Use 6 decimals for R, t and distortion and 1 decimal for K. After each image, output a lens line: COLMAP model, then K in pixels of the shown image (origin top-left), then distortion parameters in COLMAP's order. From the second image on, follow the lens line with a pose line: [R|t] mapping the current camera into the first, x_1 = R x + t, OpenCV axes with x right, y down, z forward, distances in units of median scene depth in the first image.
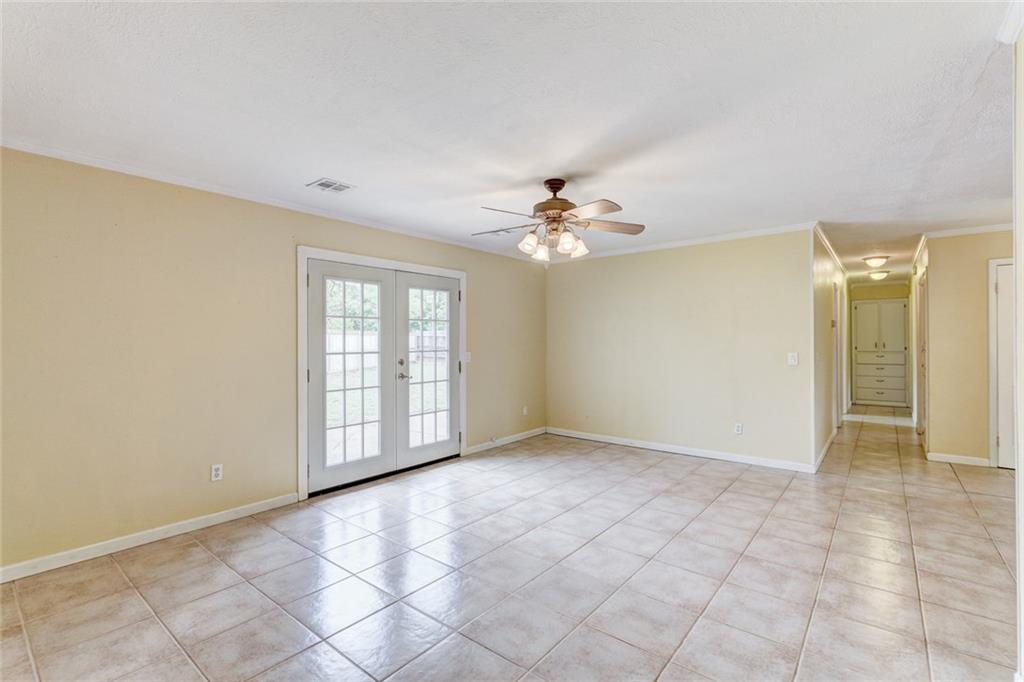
lens RADIAL K [[467.9, 0, 509.6], [0, 467.9, 335.8], [0, 0, 1]] dist [-0.006011, 0.004474]
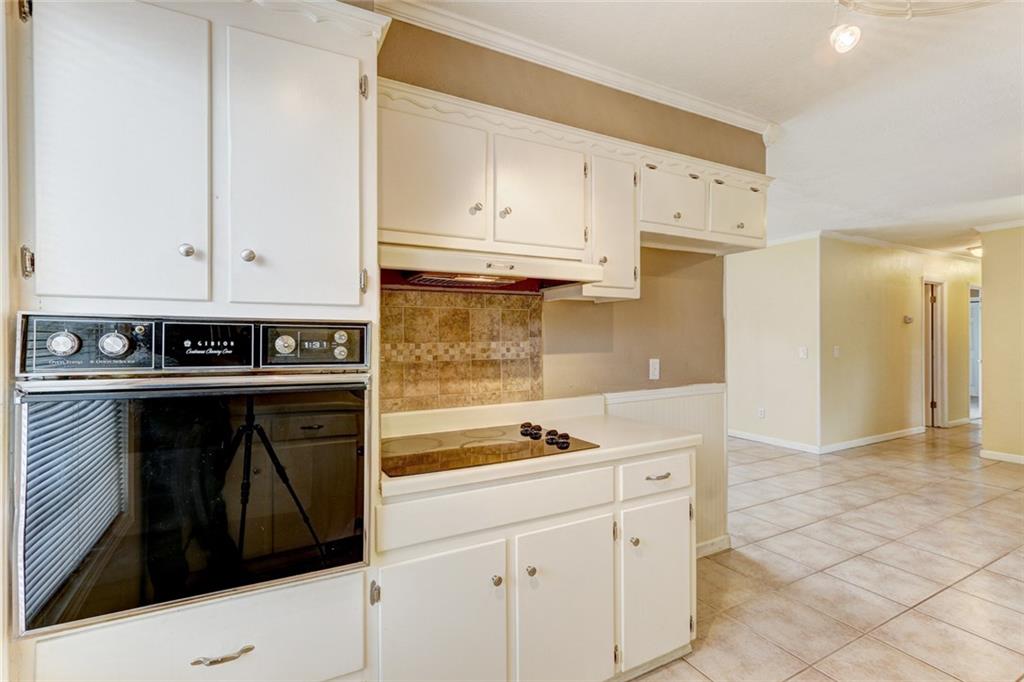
lens RADIAL K [[467.9, 0, 517.8], [0, 467.9, 339.1], [0, 0, 1]] dist [-0.006011, 0.004474]
pose [[0.920652, 0.001541, -0.390382, 0.448327], [0.005063, 0.999861, 0.015887, -0.003637], [0.390353, -0.016603, 0.920516, -0.340135]]
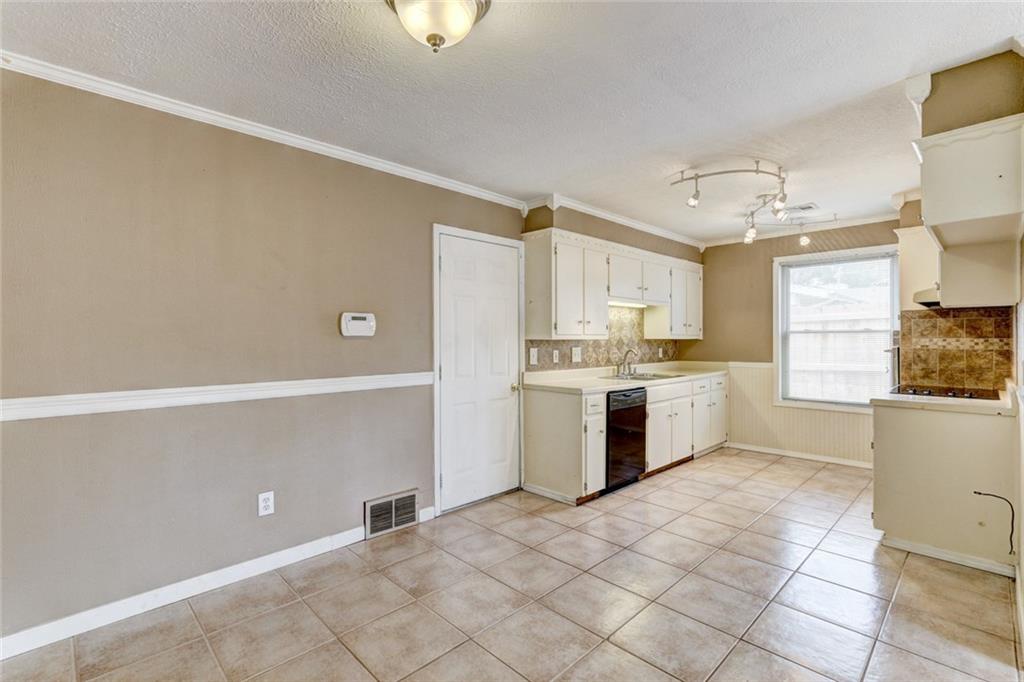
lens RADIAL K [[467.9, 0, 511.5], [0, 467.9, 339.4], [0, 0, 1]] dist [-0.006011, 0.004474]
pose [[-0.993323, 0.007762, 0.115105, 0.876723], [0.006742, 0.999935, -0.009242, 0.009673], [-0.115169, -0.008405, -0.993310, 0.863866]]
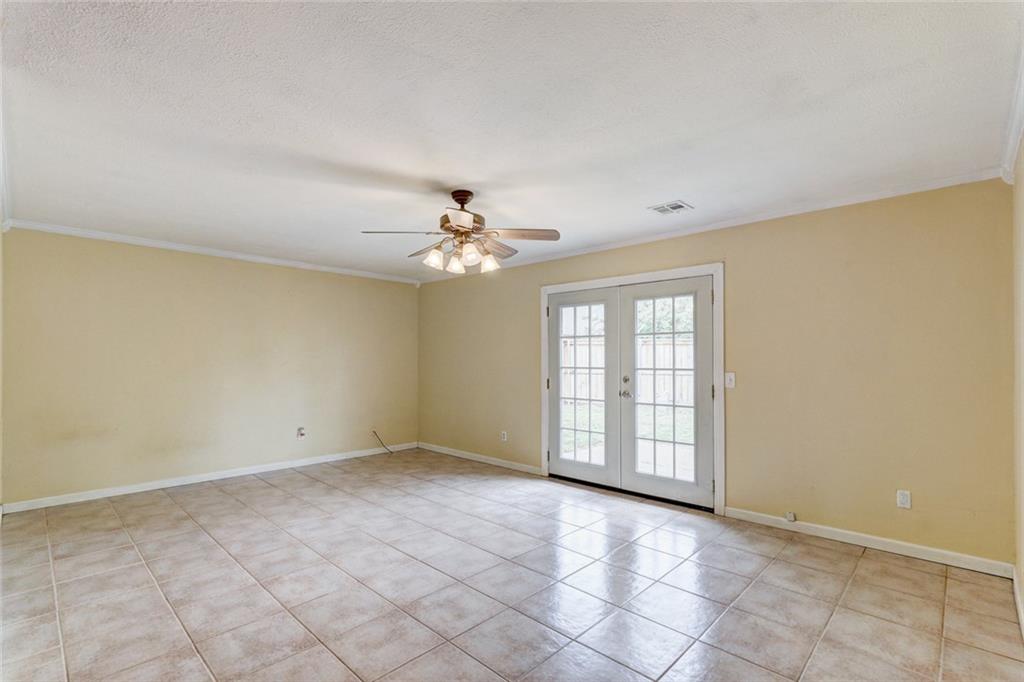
lens RADIAL K [[467.9, 0, 507.8], [0, 467.9, 353.4], [0, 0, 1]] dist [-0.006011, 0.004474]
pose [[-0.085848, -0.008954, -0.996268, 0.816546], [0.009472, 0.999907, -0.009803, 0.010915], [0.996263, -0.010278, -0.085755, 0.913359]]
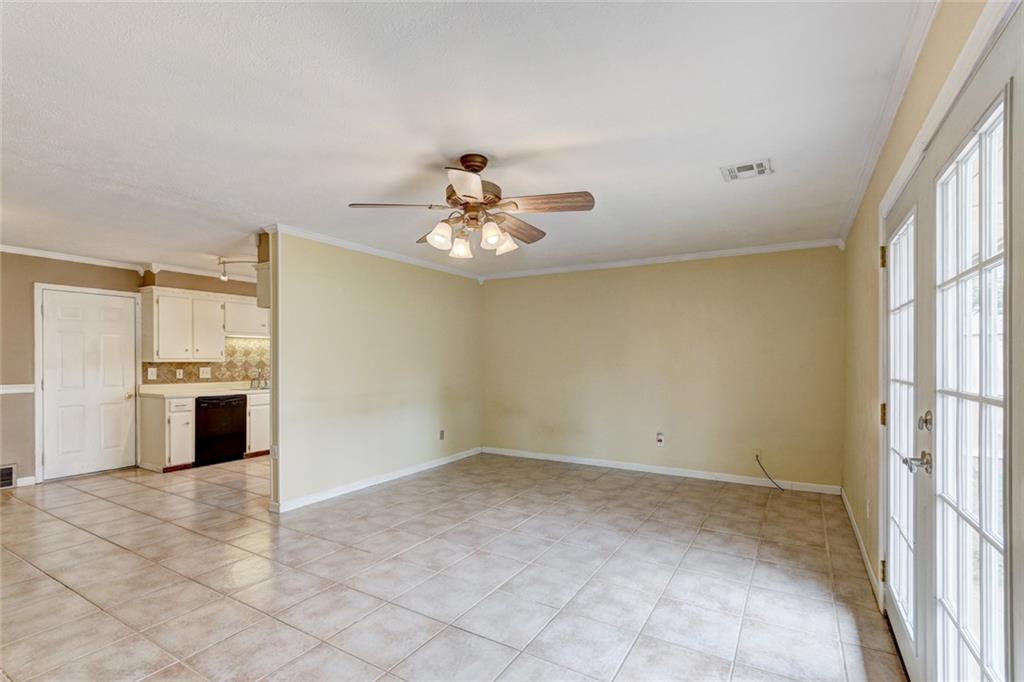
lens RADIAL K [[467.9, 0, 512.9], [0, 467.9, 360.9], [0, 0, 1]] dist [-0.006011, 0.004474]
pose [[-0.989400, 0.006541, -0.145069, 0.114604], [0.007950, 0.999927, -0.009136, 0.019154], [0.144998, -0.010192, -0.989379, 1.393015]]
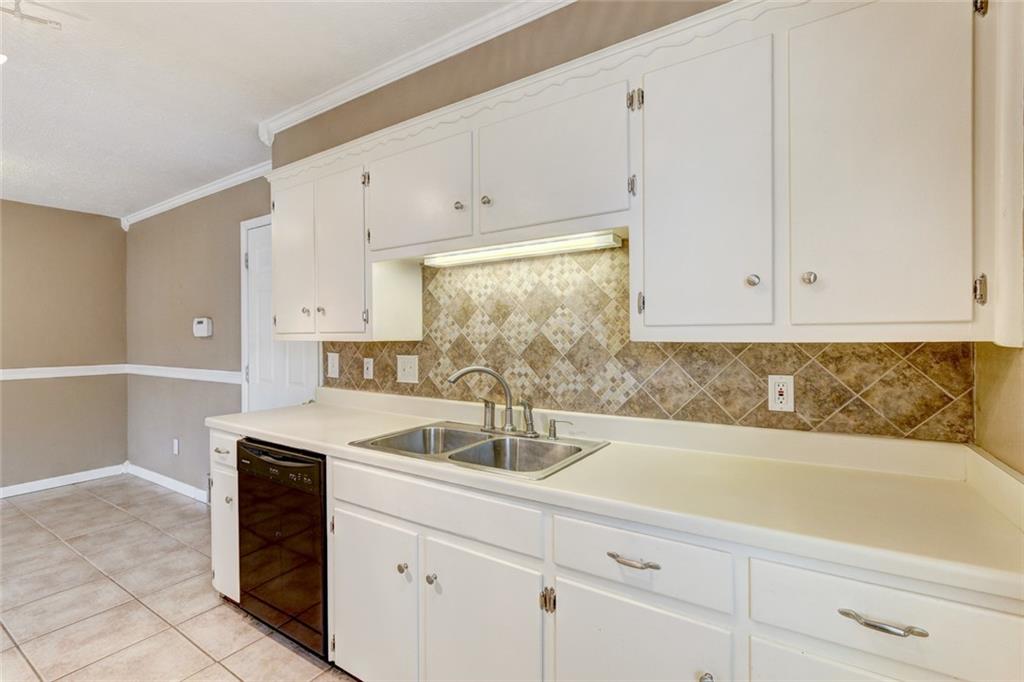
lens RADIAL K [[467.9, 0, 510.7], [0, 467.9, 338.2], [0, 0, 1]] dist [-0.006011, 0.004474]
pose [[-0.095531, 0.000668, 0.995426, 0.289142], [-0.003848, 0.999992, -0.001040, -0.001538], [-0.995419, -0.003930, -0.095528, -0.256513]]
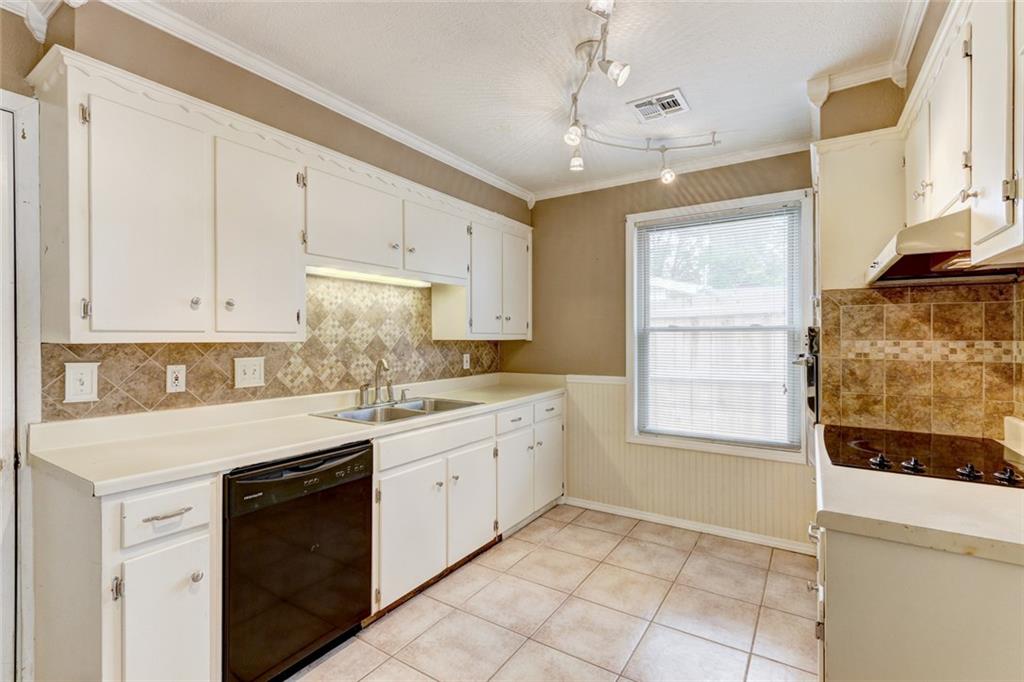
lens RADIAL K [[467.9, 0, 510.2], [0, 467.9, 338.8], [0, 0, 1]] dist [-0.006011, 0.004474]
pose [[-0.994560, 0.006542, -0.103956, 0.621288], [0.007346, 0.999946, -0.007357, 0.004107], [0.103902, -0.008081, -0.994555, 0.353054]]
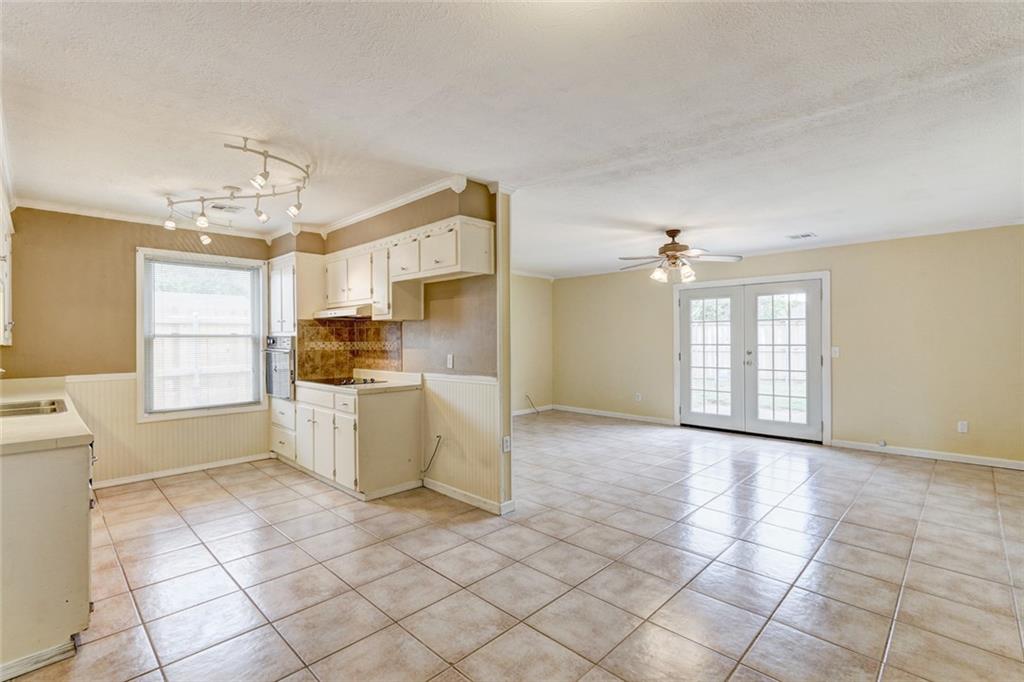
lens RADIAL K [[467.9, 0, 509.2], [0, 467.9, 339.5], [0, 0, 1]] dist [-0.006011, 0.004474]
pose [[-0.098838, 0.006498, -0.995082, 1.264369], [0.016640, 0.999850, 0.004877, 0.001324], [0.994964, -0.016076, -0.098931, 0.489264]]
